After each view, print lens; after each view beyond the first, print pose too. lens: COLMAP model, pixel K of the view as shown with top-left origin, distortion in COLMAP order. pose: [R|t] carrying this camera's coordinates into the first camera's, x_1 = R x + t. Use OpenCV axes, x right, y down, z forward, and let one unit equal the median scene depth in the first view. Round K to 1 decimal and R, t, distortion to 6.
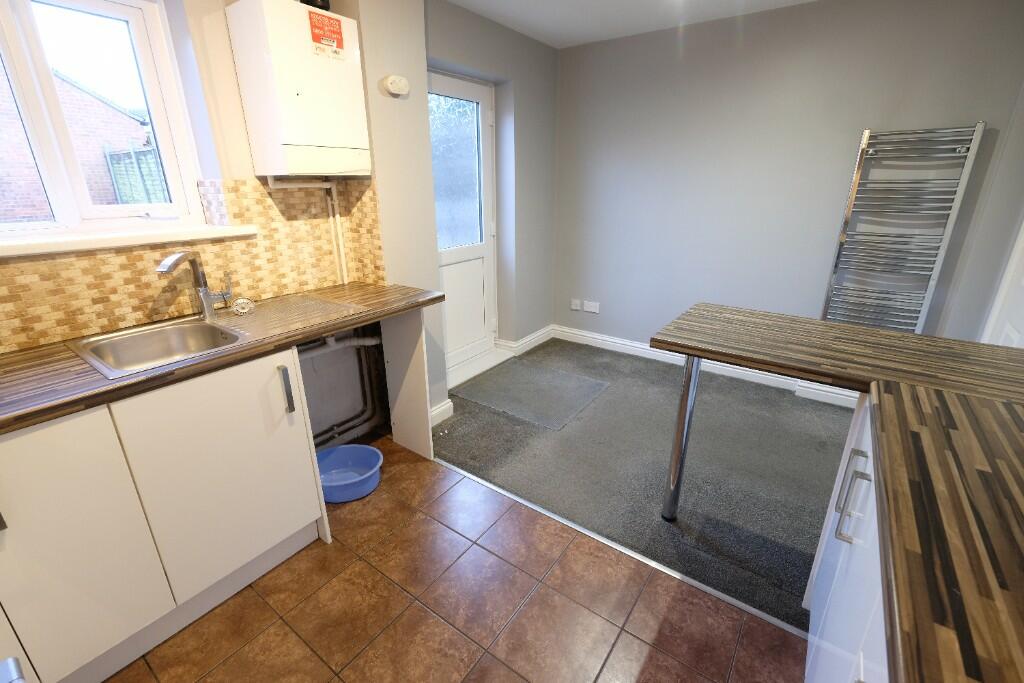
lens RADIAL K [[445.5, 0, 511.5], [0, 445.5, 336.2], [0, 0, 1]] dist [0.001839, -0.000686]
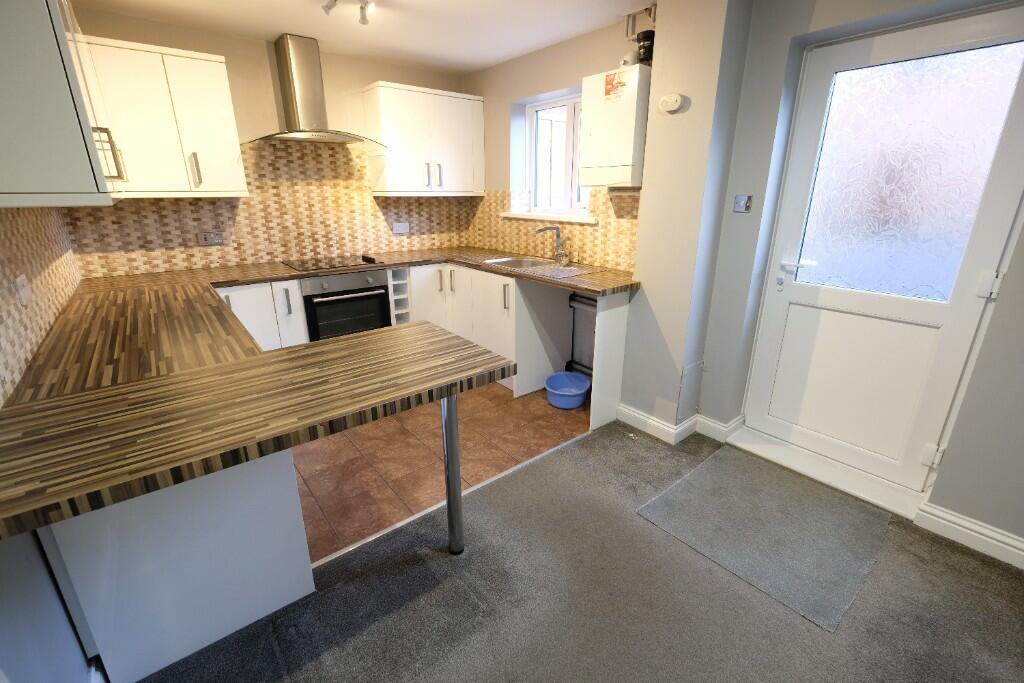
lens RADIAL K [[445.5, 0, 510.9], [0, 445.5, 337.5], [0, 0, 1]] dist [0.001839, -0.000686]
pose [[-0.269157, 0.305482, -0.913365, 1.116102], [-0.315677, 0.867989, 0.383331, -0.402678], [0.909892, 0.391504, -0.137192, 1.136148]]
